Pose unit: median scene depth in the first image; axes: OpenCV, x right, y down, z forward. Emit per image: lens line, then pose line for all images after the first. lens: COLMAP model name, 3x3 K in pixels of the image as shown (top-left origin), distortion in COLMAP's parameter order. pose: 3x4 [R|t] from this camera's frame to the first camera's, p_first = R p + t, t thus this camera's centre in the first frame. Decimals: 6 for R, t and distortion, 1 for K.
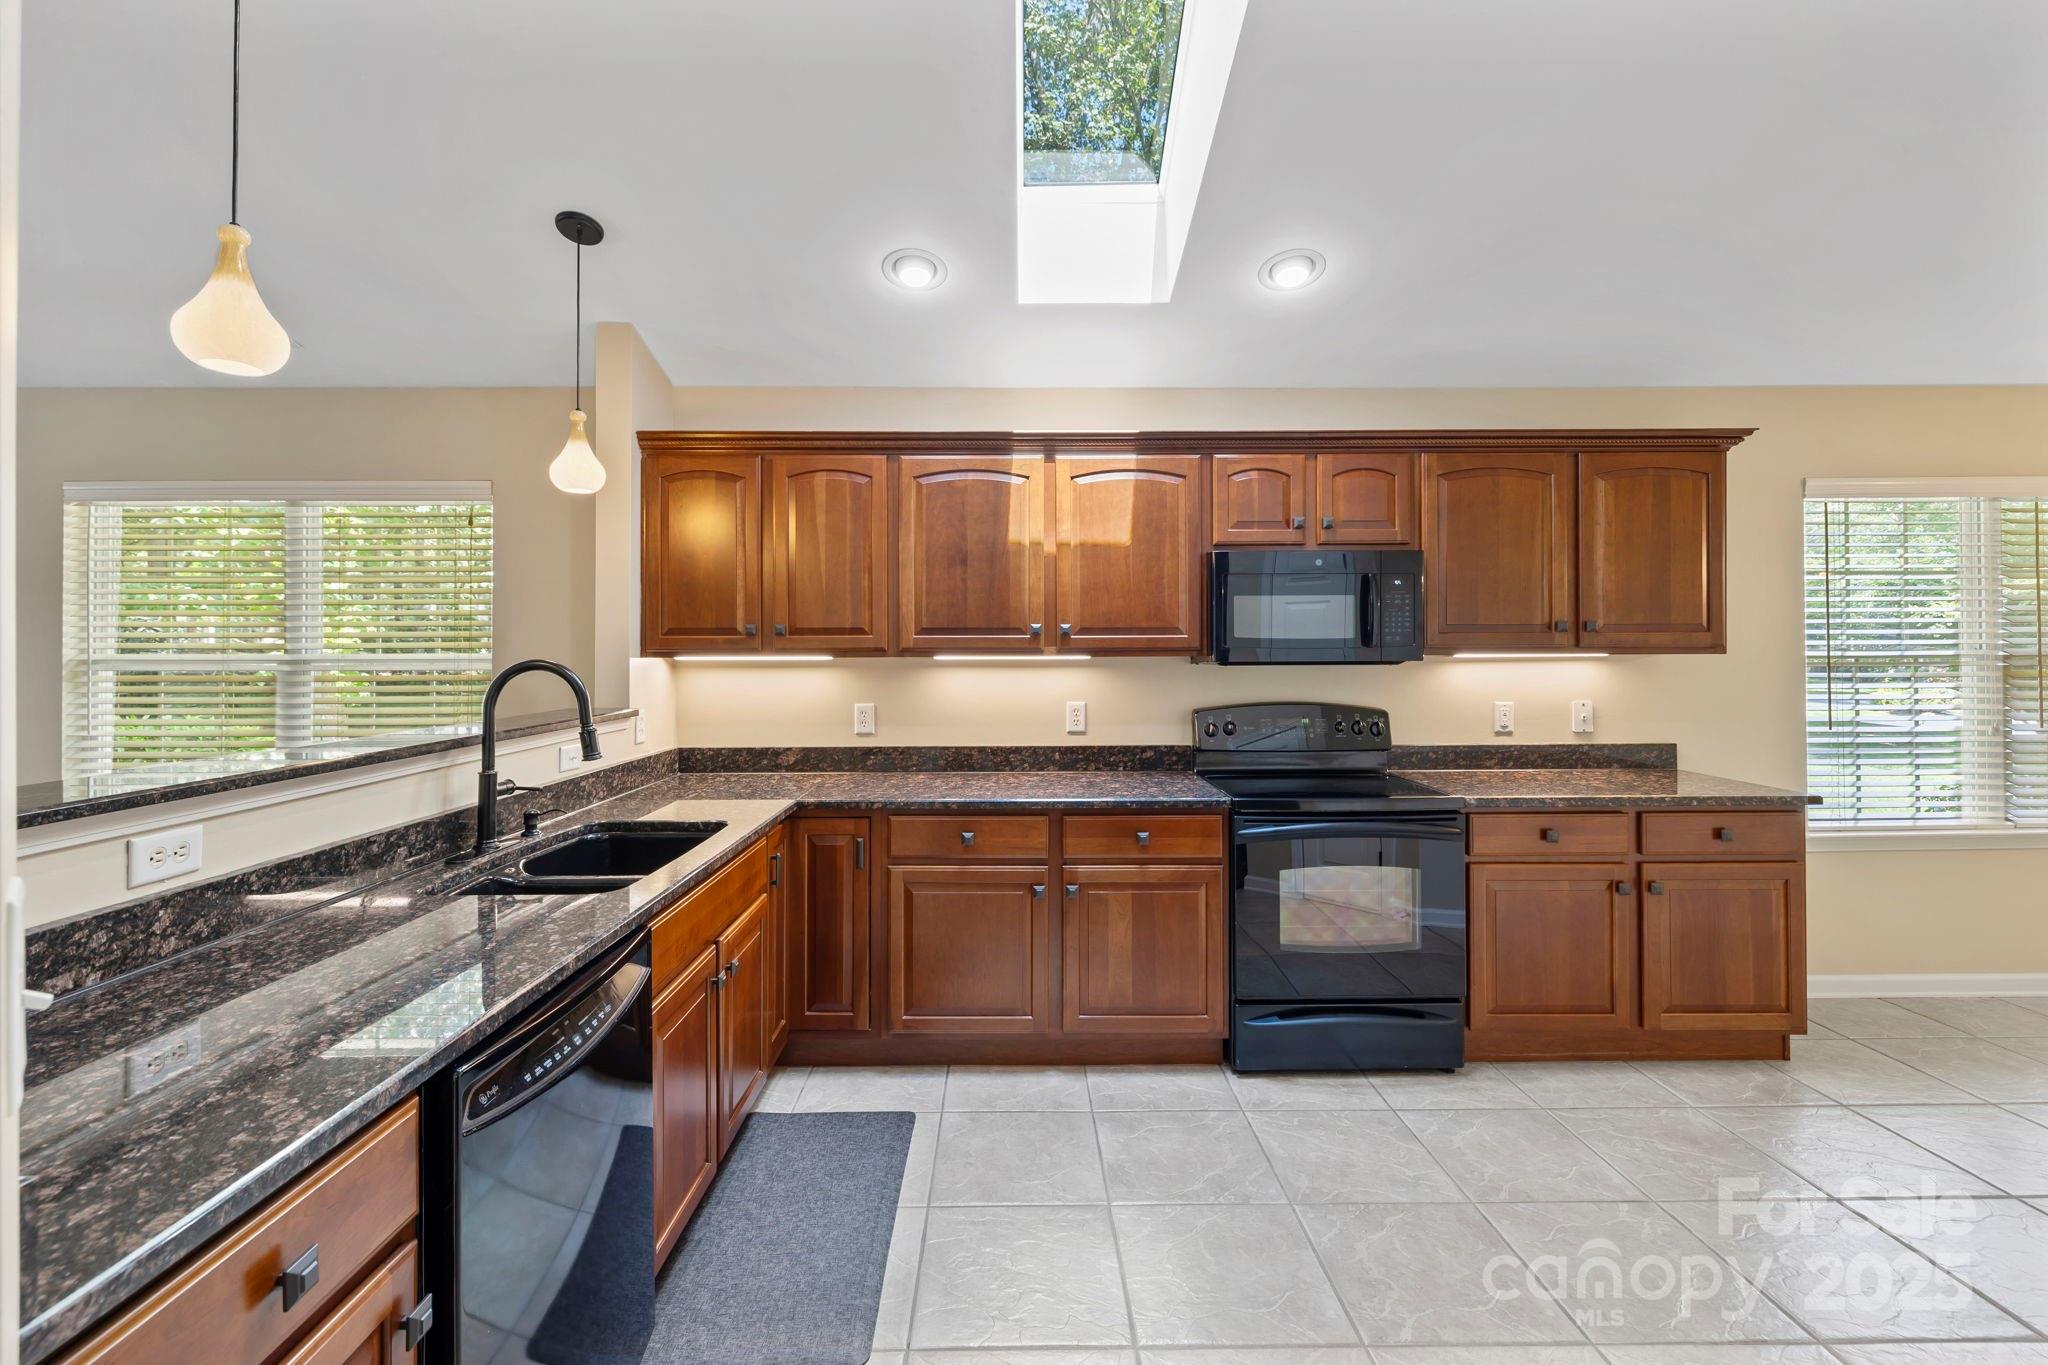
lens RADIAL K [[887.4, 0, 1015.1], [0, 887.4, 670.4], [0, 0, 1]] dist [-0.003229, -0.000383]
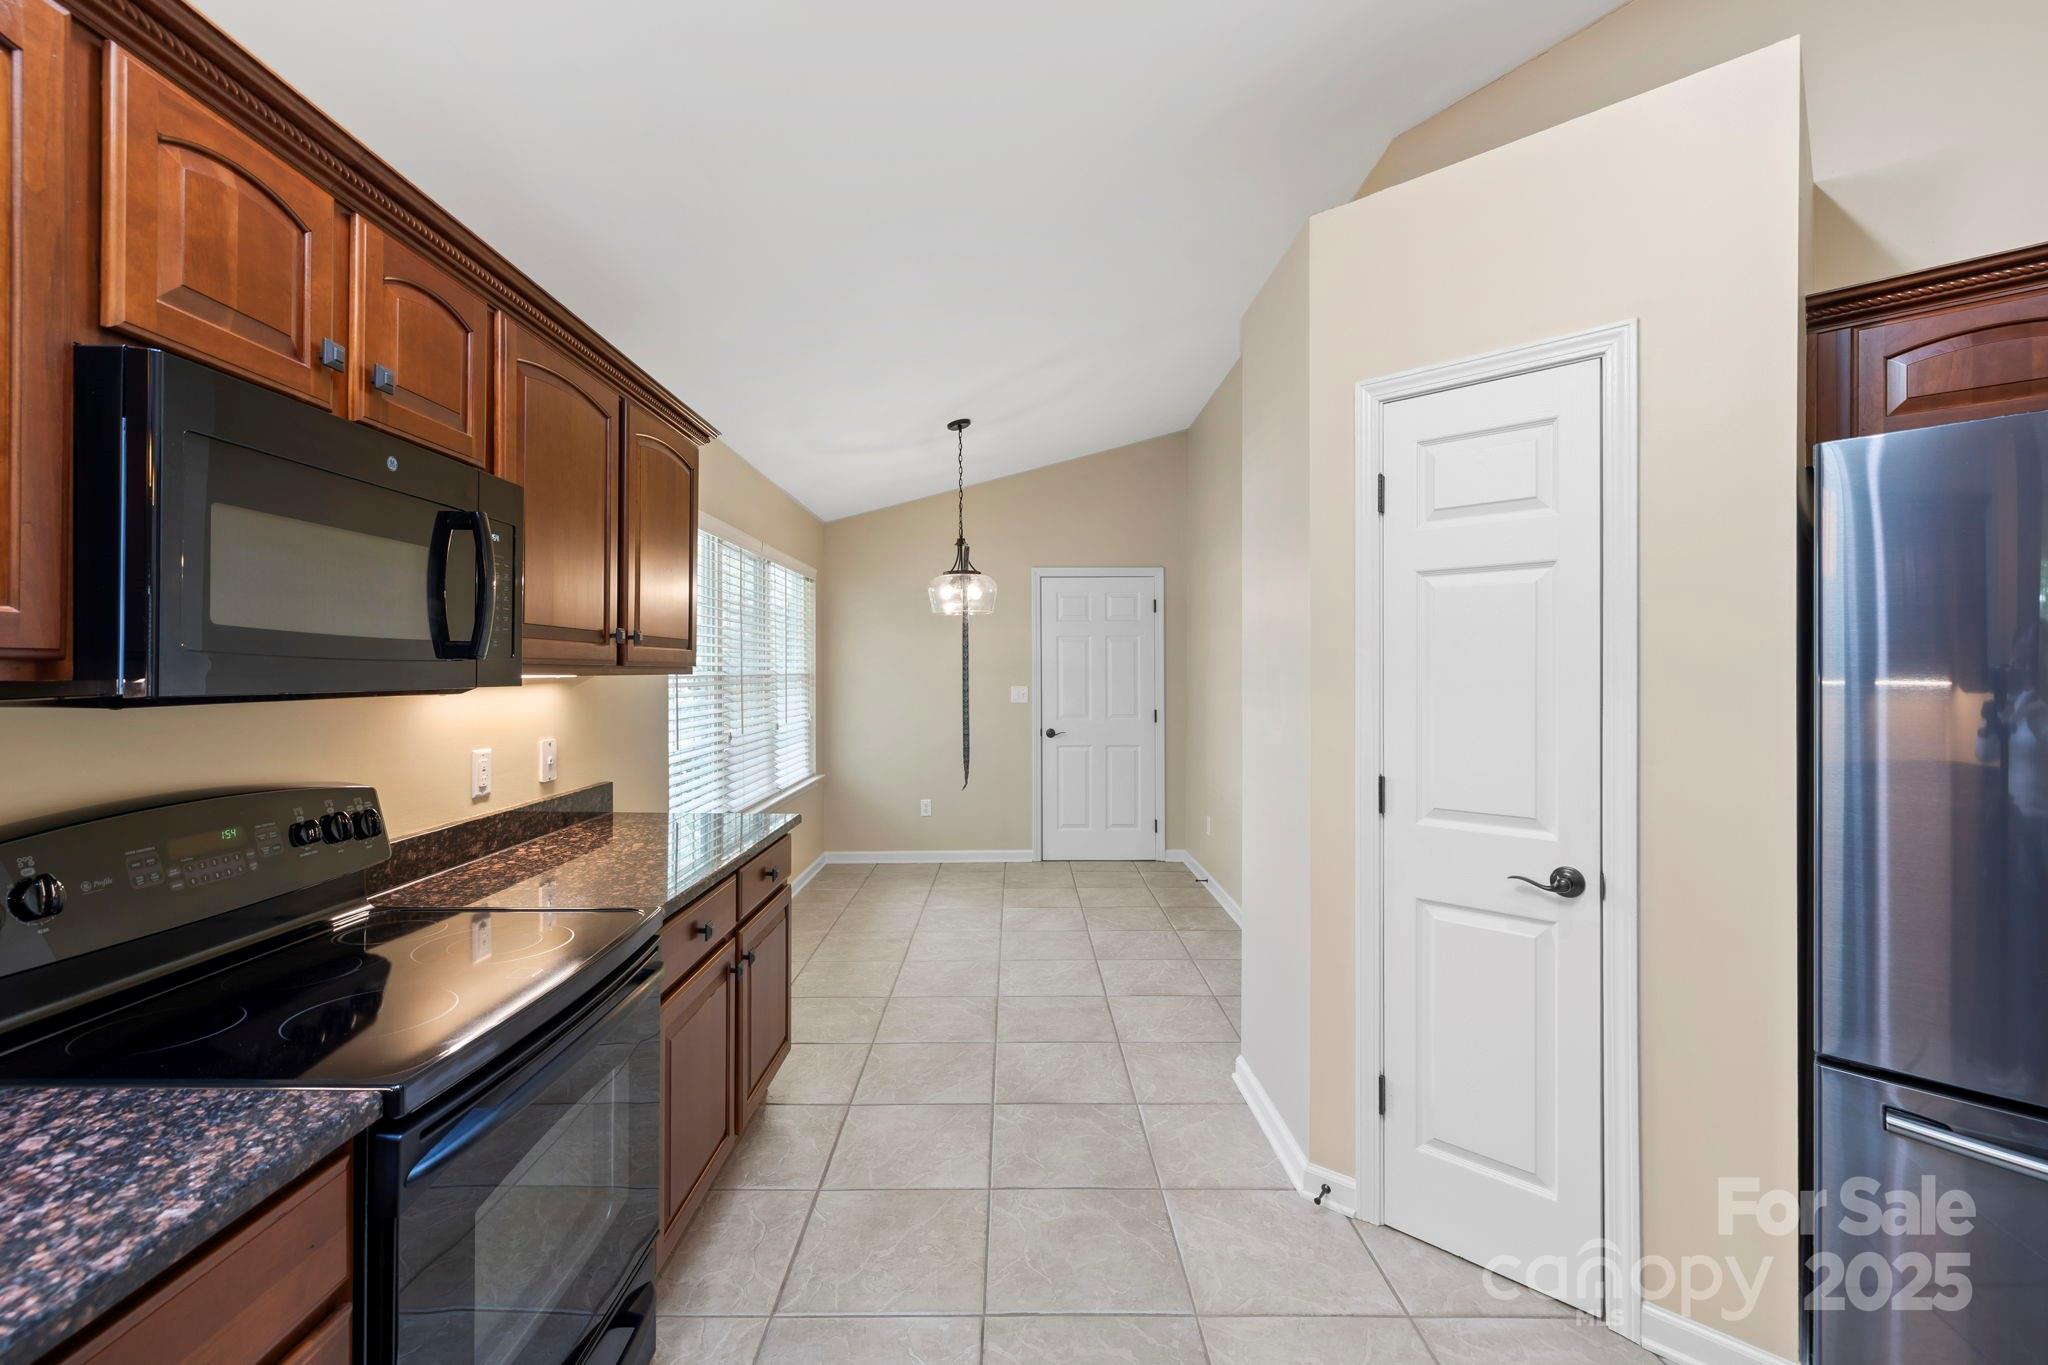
lens RADIAL K [[887.4, 0, 1015.1], [0, 887.4, 670.4], [0, 0, 1]] dist [-0.003229, -0.000383]
pose [[0.002762, 0.002341, 0.999993, -0.085579], [0.000081, 0.999997, -0.002342, -0.020334], [-0.999996, 0.000087, 0.002762, 0.673412]]
